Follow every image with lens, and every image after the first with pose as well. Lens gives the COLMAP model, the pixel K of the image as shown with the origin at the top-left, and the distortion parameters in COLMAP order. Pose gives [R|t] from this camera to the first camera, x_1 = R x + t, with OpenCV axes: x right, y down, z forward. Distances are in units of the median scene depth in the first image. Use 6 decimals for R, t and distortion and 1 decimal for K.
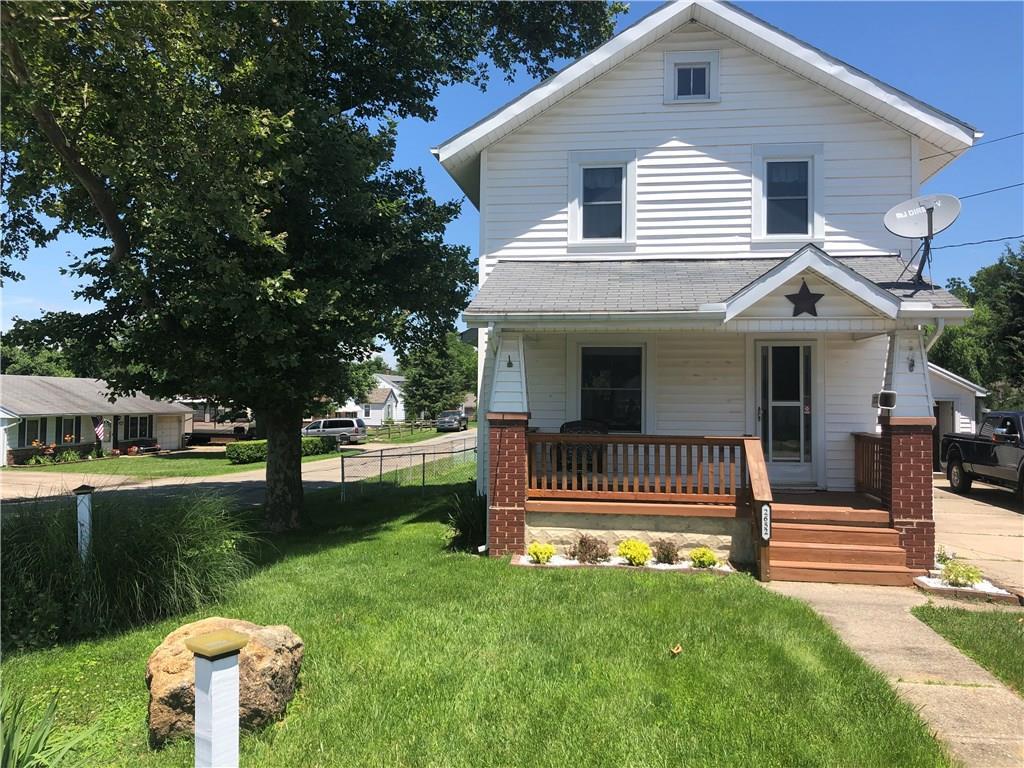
lens RADIAL K [[832.3, 0, 512.0], [0, 832.3, 384.0], [0, 0, 1]] dist [-0.009082, -0.006395]
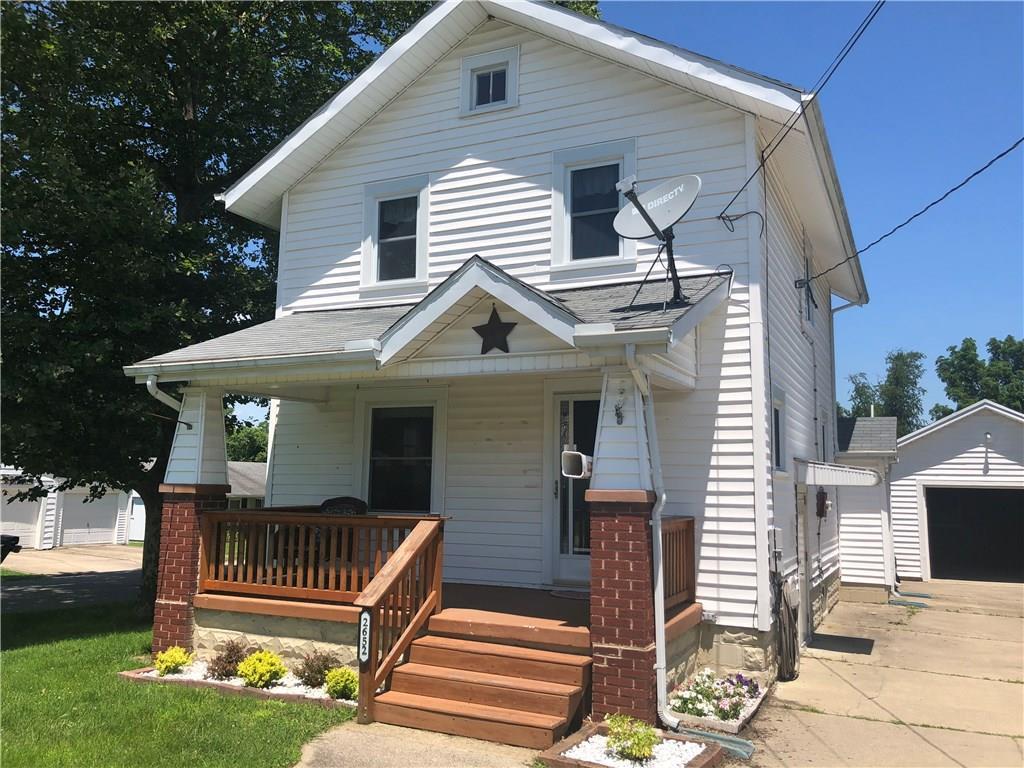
lens RADIAL K [[837.6, 0, 511.8], [0, 837.6, 365.9], [0, 0, 1]] dist [0.057492, -0.005522]
pose [[0.956883, -0.035549, -0.288290, 0.479305], [-0.000356, 0.992338, -0.123549, 0.018551], [0.290473, 0.118325, 0.949539, 0.239150]]
